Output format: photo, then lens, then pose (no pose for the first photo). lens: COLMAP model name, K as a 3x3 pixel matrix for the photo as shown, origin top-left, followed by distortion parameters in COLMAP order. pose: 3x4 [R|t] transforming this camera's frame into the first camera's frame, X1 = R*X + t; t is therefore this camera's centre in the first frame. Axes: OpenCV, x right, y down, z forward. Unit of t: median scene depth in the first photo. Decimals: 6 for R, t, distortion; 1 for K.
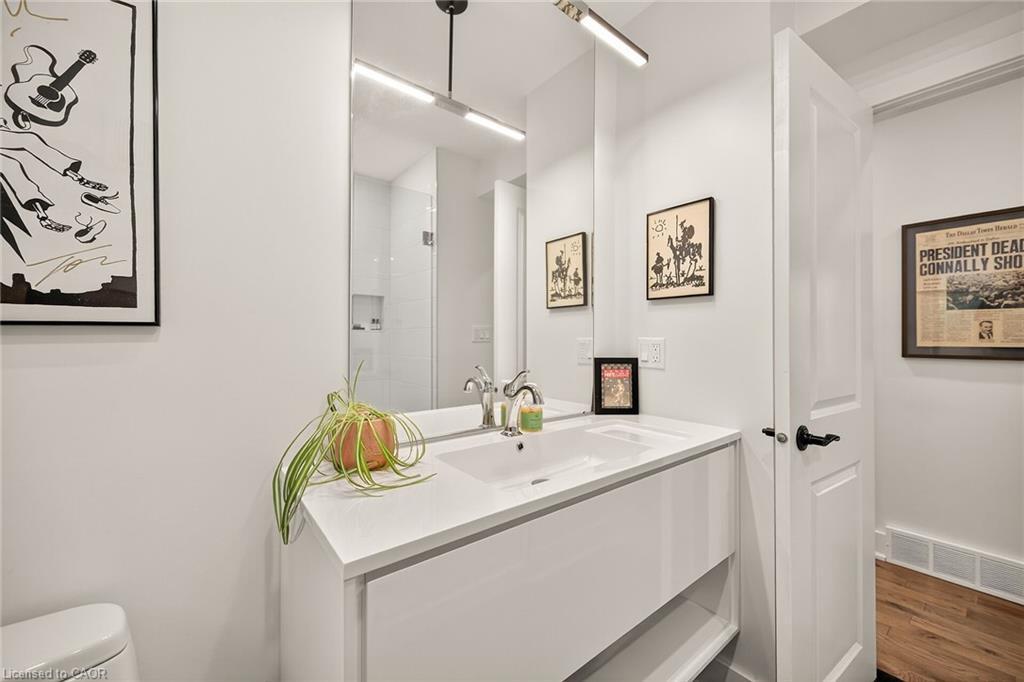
lens RADIAL K [[400.0, 0, 516.0], [0, 400.0, 341.7], [0, 0, 1]] dist [0.000308, -0.000625]
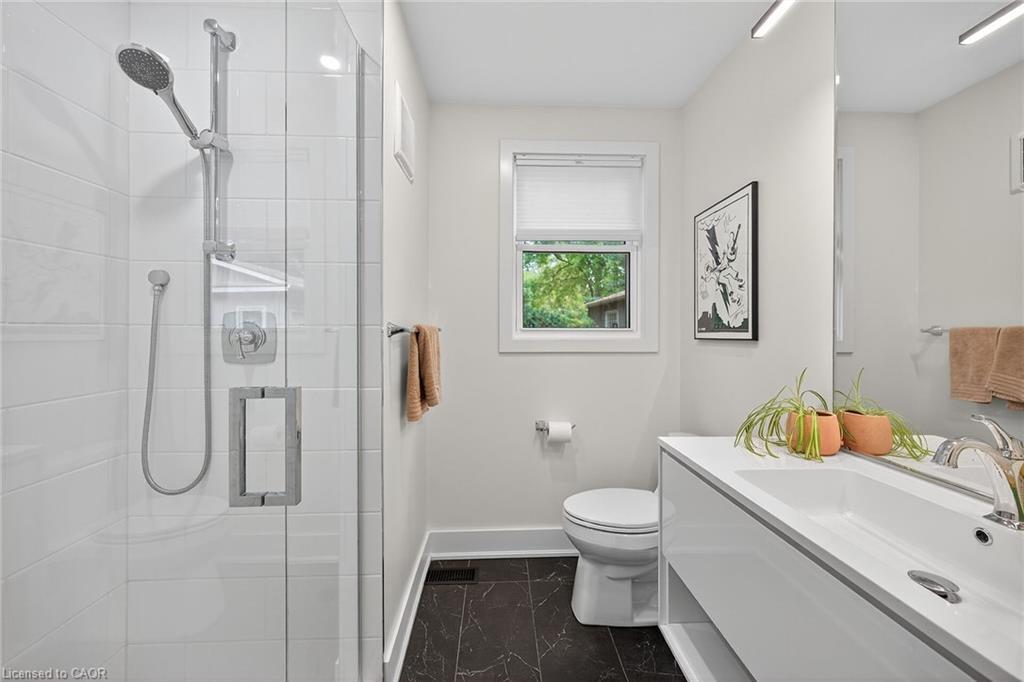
lens RADIAL K [[400.0, 0, 513.7], [0, 400.0, 331.4], [0, 0, 1]] dist [0.000308, -0.000625]
pose [[-0.596667, 0.014703, -0.802354, 1.681392], [0.006821, 0.999889, 0.013251, -0.138434], [0.802460, 0.002433, -0.596701, 1.380107]]
